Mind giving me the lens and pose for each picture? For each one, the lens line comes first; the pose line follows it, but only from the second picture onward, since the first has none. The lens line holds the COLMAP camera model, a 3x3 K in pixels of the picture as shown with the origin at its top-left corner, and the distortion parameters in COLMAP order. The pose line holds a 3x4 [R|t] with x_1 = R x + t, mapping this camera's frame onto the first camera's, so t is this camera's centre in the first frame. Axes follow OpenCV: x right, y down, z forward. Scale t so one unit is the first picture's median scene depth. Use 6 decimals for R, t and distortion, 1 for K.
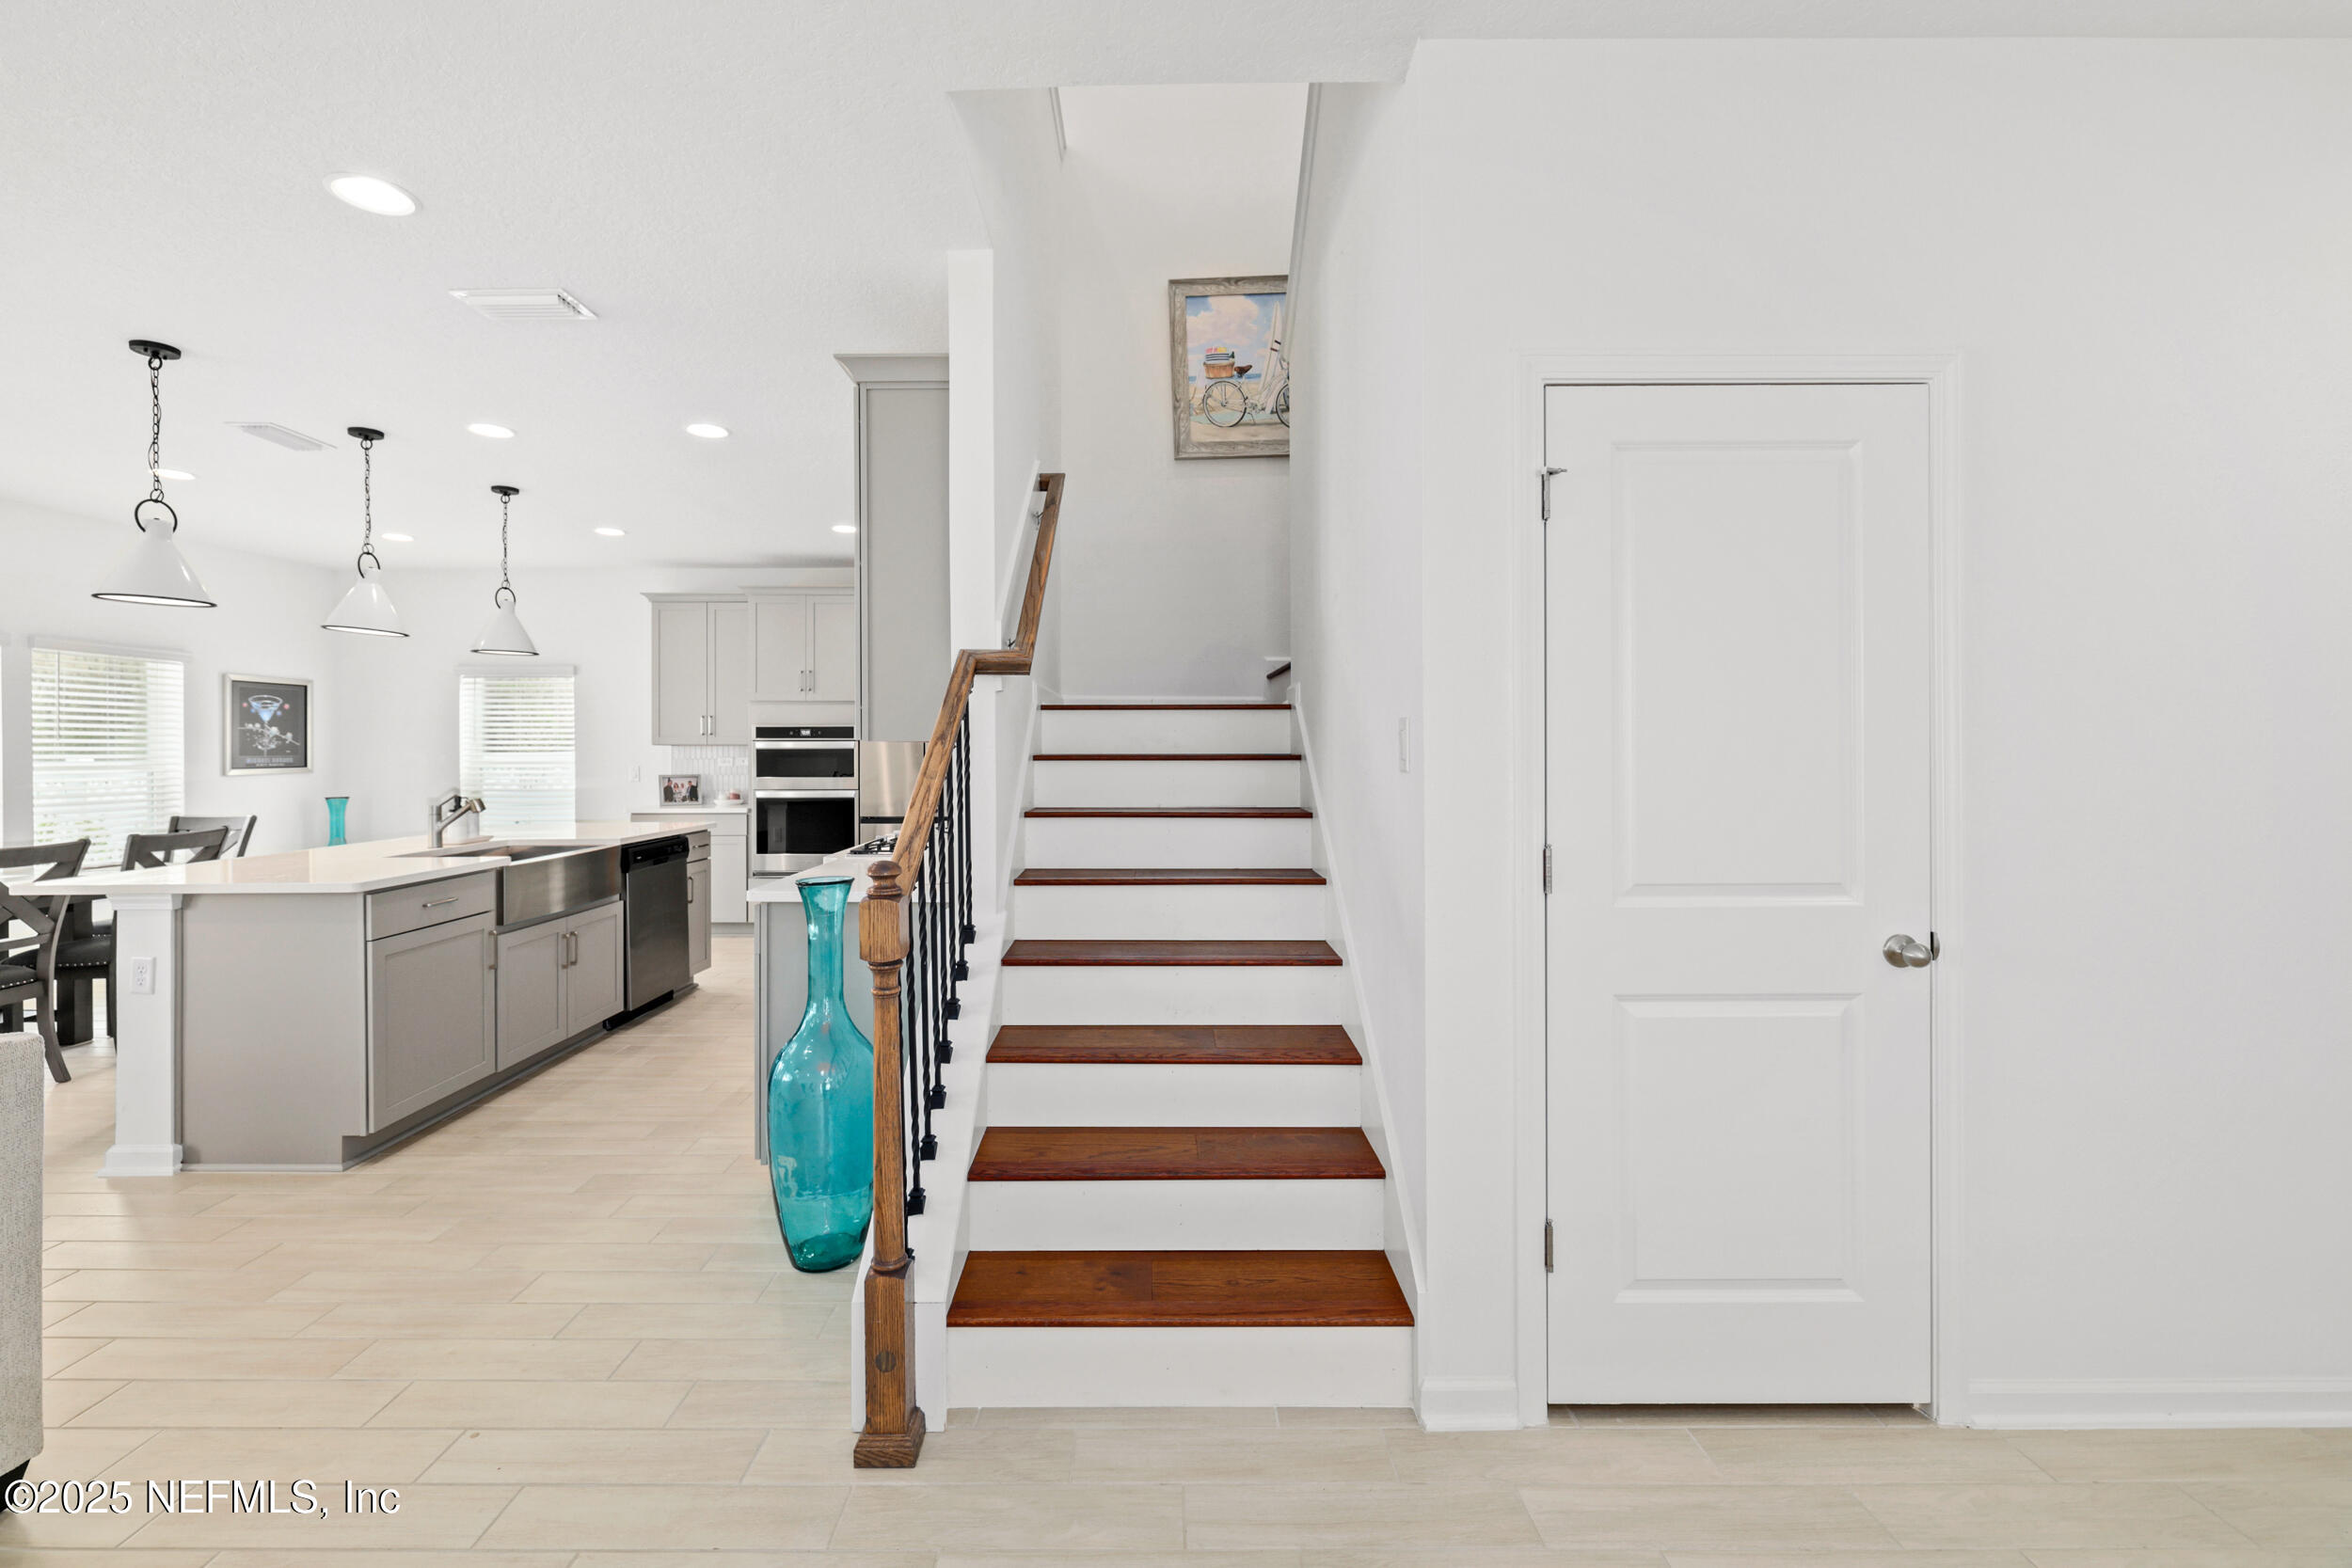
lens RADIAL K [[994.7, 0, 1139.5], [0, 994.7, 764.2], [0, 0, 1]] dist [-0.002480, 0.000731]
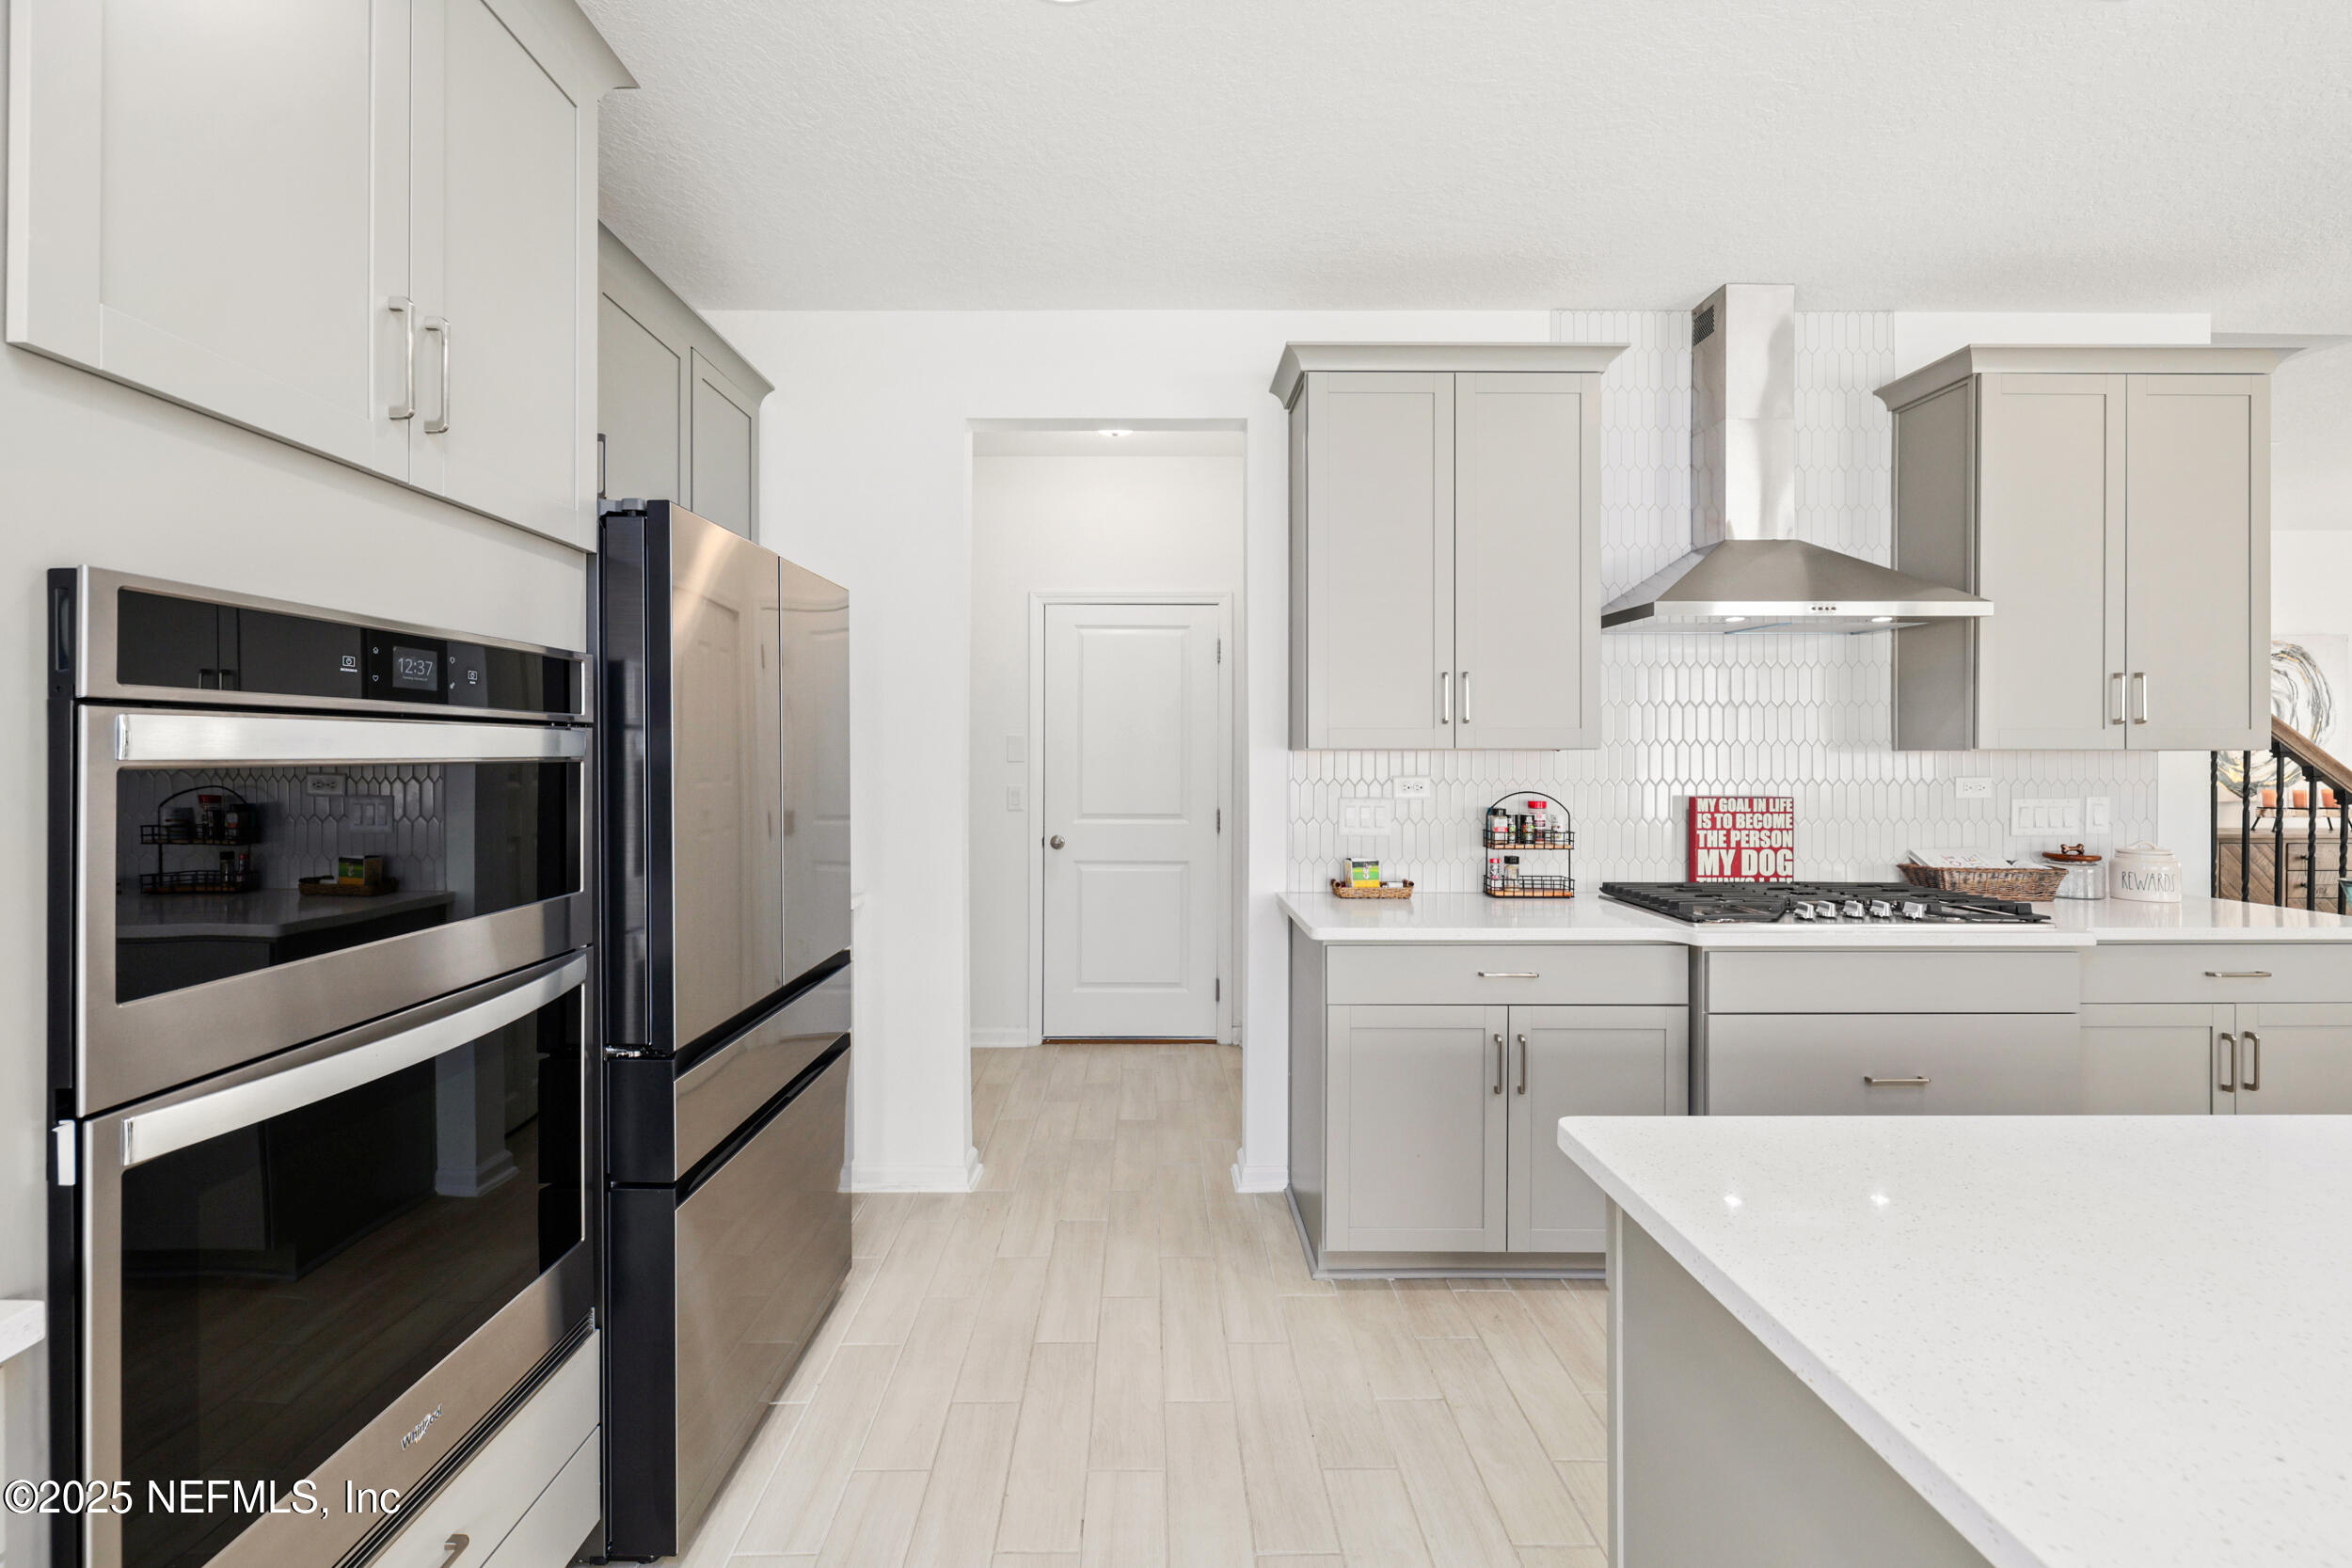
lens RADIAL K [[994.7, 0, 1137.9], [0, 994.7, 758.8], [0, 0, 1]] dist [-0.002480, 0.000731]
pose [[-0.009453, -0.001092, 0.999955, -0.507335], [0.017858, 0.999840, 0.001261, -0.014352], [-0.999796, 0.017869, -0.009432, 0.877374]]
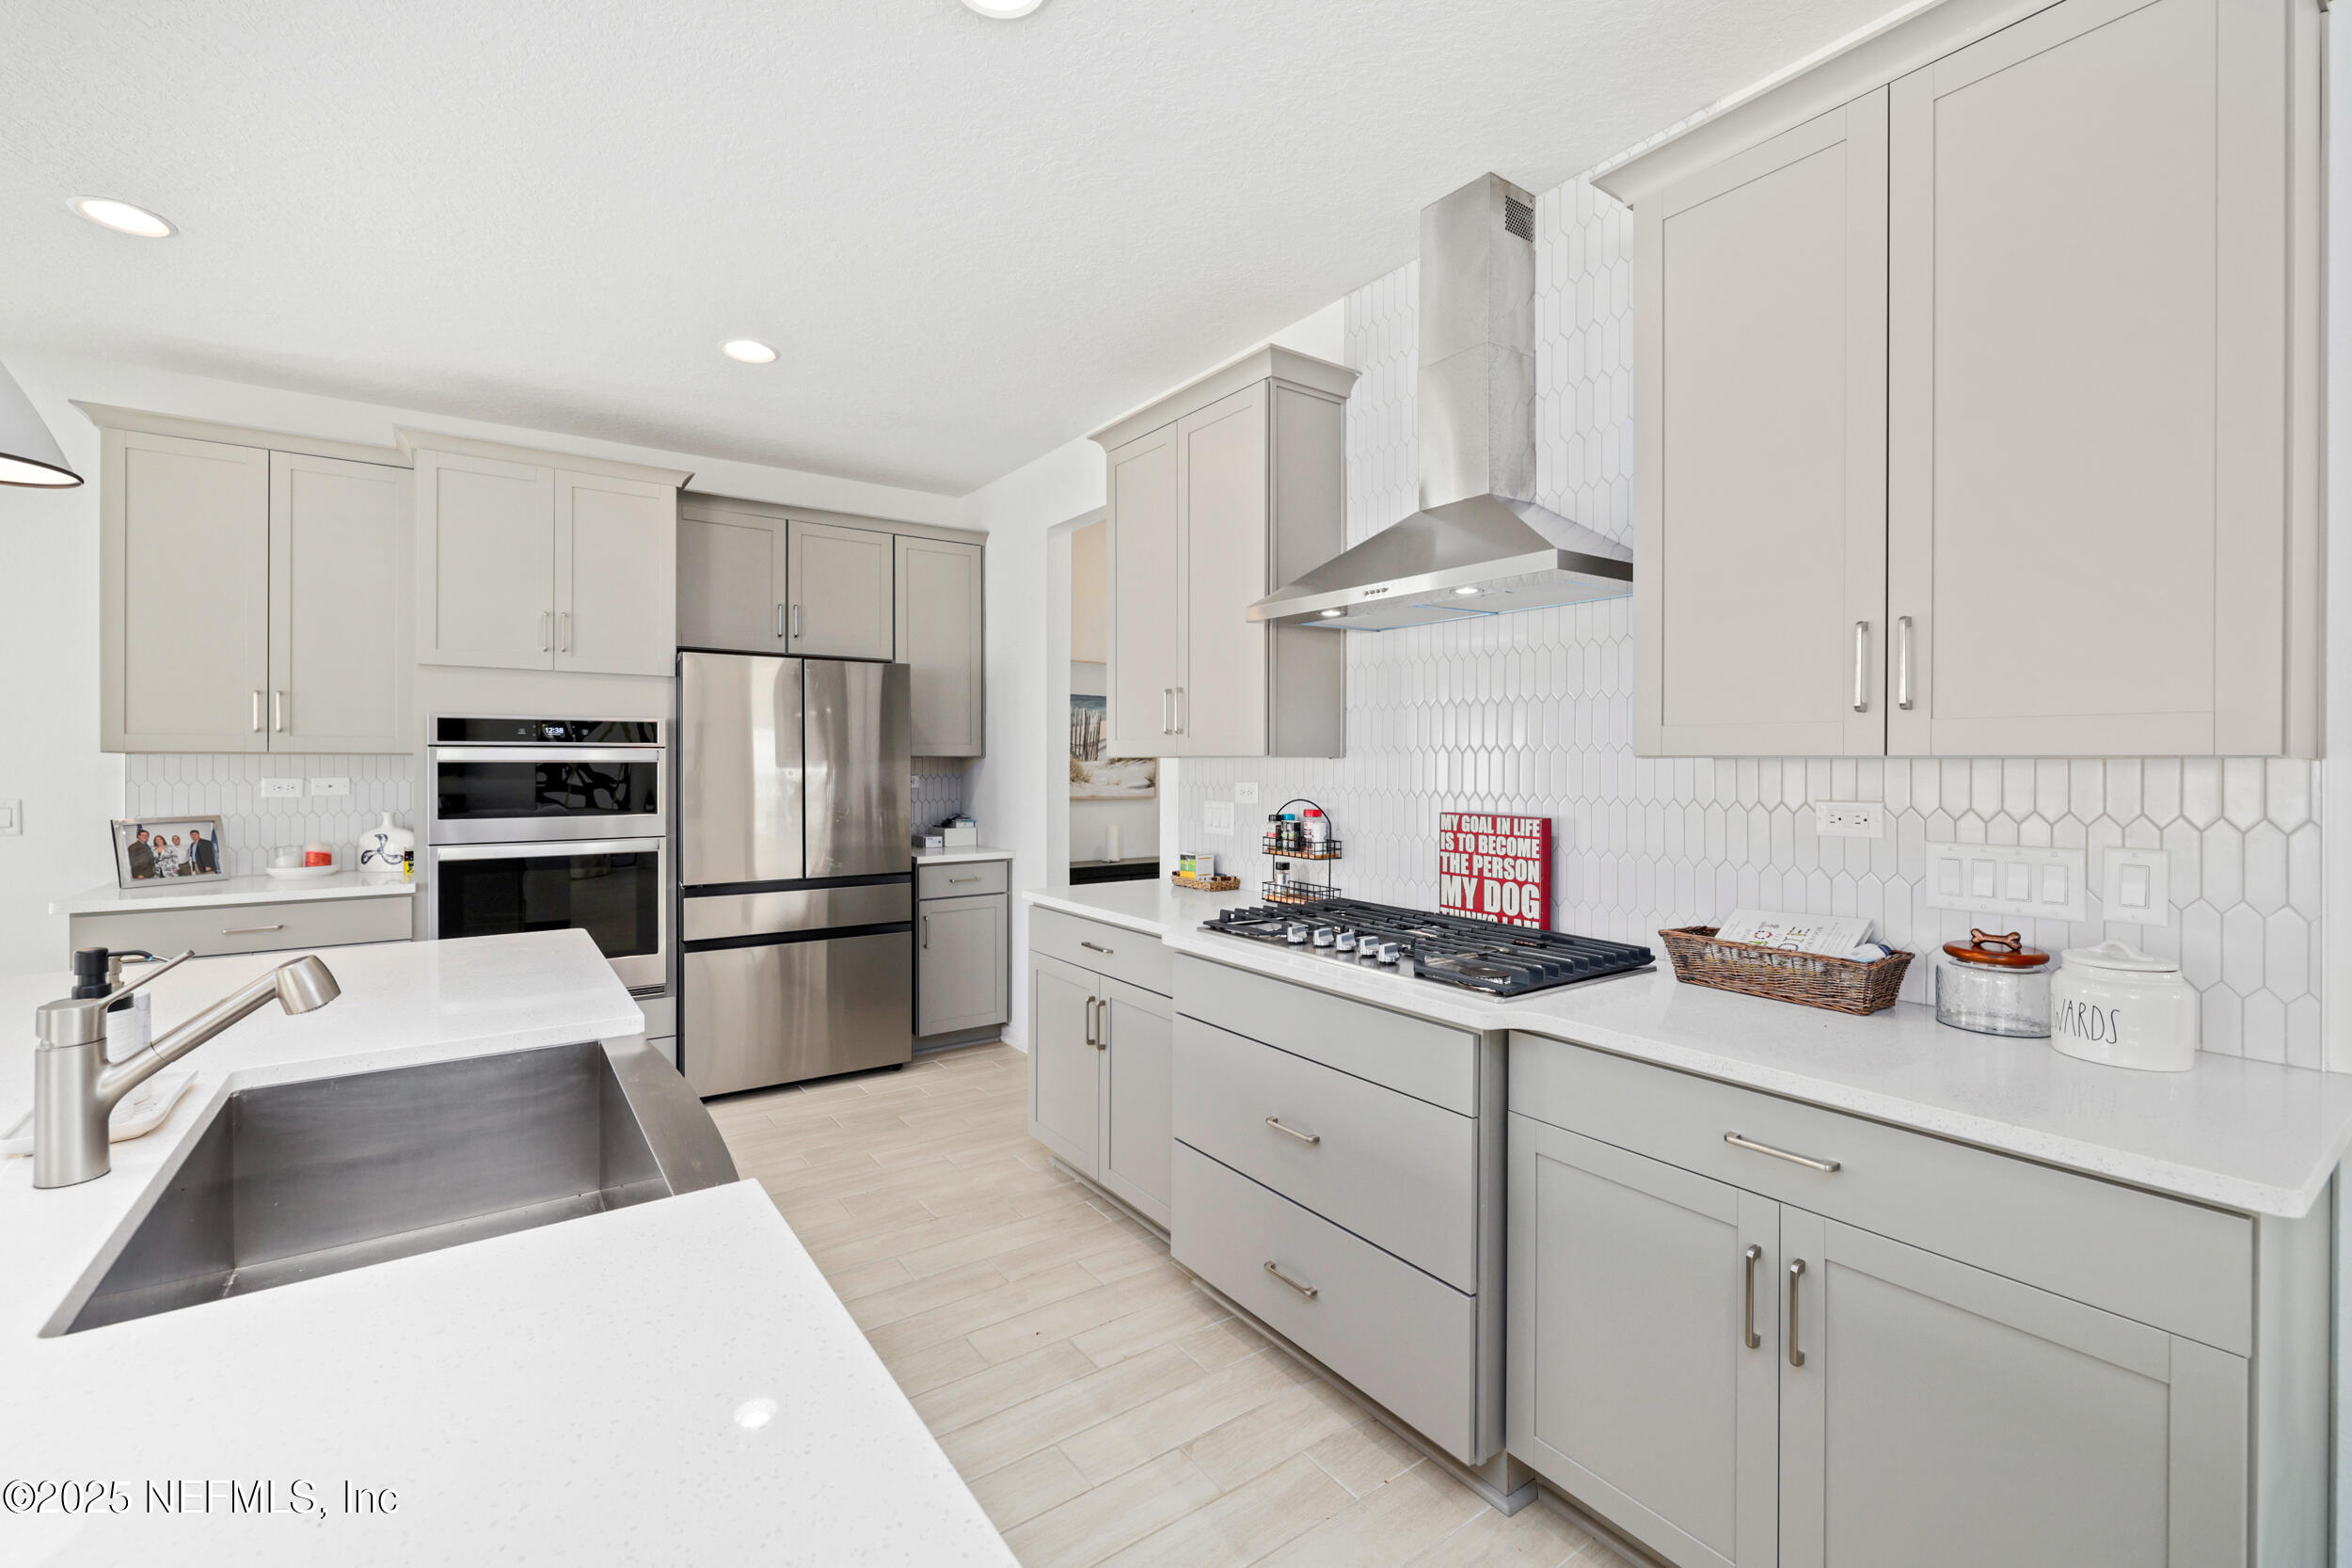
lens RADIAL K [[994.7, 0, 1153.3], [0, 994.7, 767.5], [0, 0, 1]] dist [-0.002480, 0.000731]
pose [[0.819241, -0.000688, 0.573448, -0.376922], [0.005135, 0.999968, -0.006137, -0.007851], [-0.573426, 0.007972, 0.819219, 0.391393]]
